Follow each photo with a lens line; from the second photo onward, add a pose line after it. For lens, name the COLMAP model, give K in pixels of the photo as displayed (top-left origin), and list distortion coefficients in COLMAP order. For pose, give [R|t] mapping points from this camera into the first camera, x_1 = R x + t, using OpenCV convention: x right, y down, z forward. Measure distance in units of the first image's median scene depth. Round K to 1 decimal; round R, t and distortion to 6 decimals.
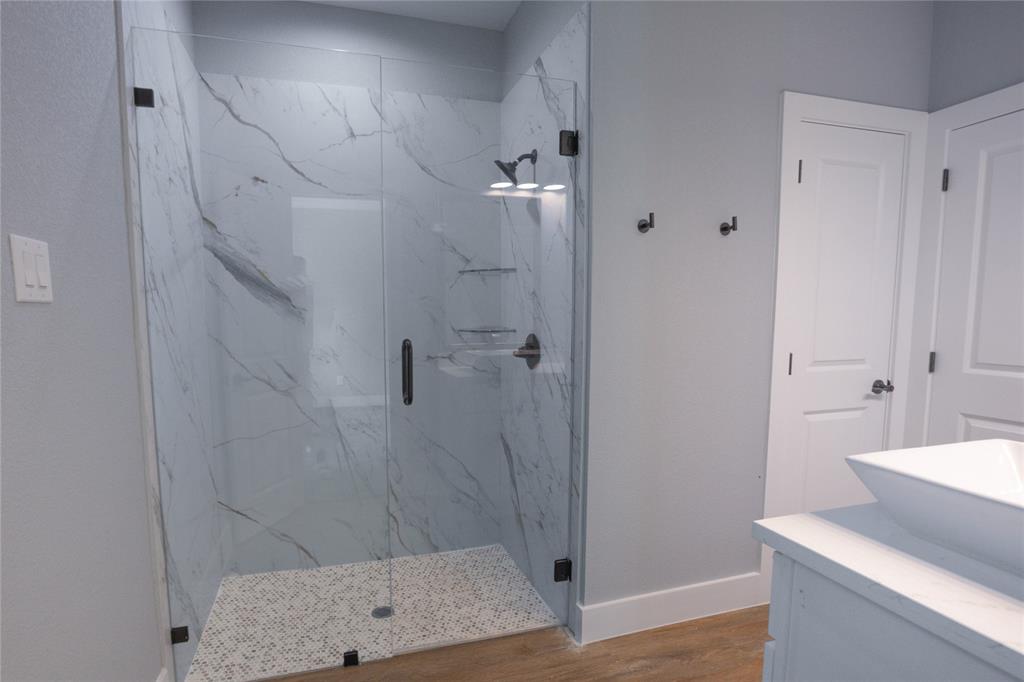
lens RADIAL K [[492.1, 0, 513.0], [0, 492.1, 345.0], [0, 0, 1]] dist [-0.026263, 0.002594]
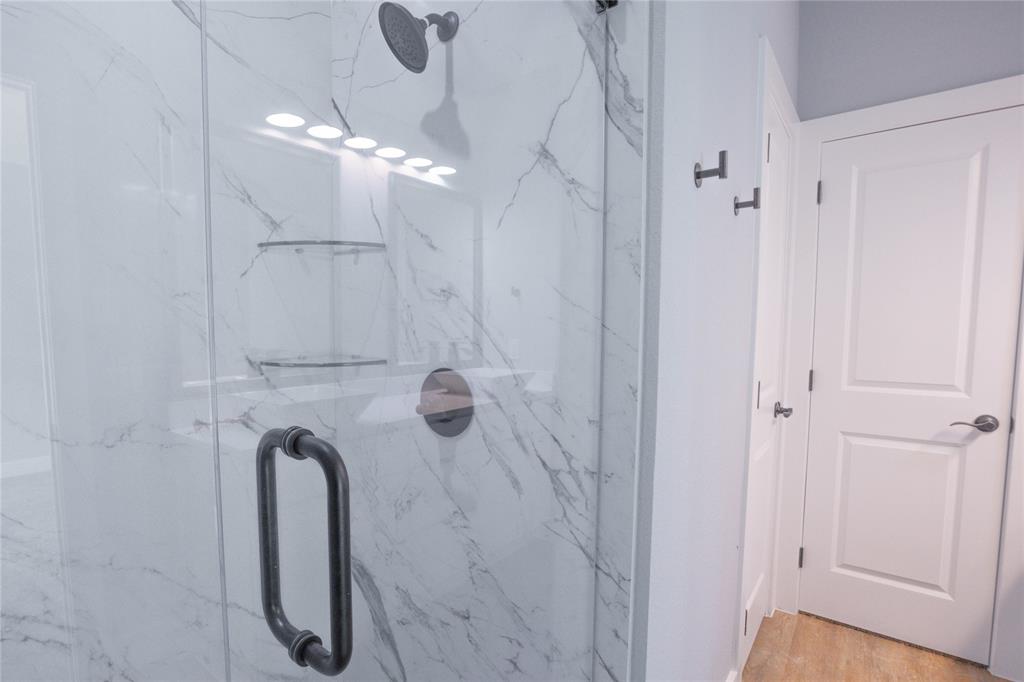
lens RADIAL K [[492.1, 0, 492.0], [0, 492.1, 360.3], [0, 0, 1]] dist [-0.026263, 0.002594]
pose [[0.859089, -0.030217, 0.510933, -0.186115], [0.028634, 0.999530, 0.010967, -0.035539], [-0.511024, 0.005208, 0.859550, 0.522622]]
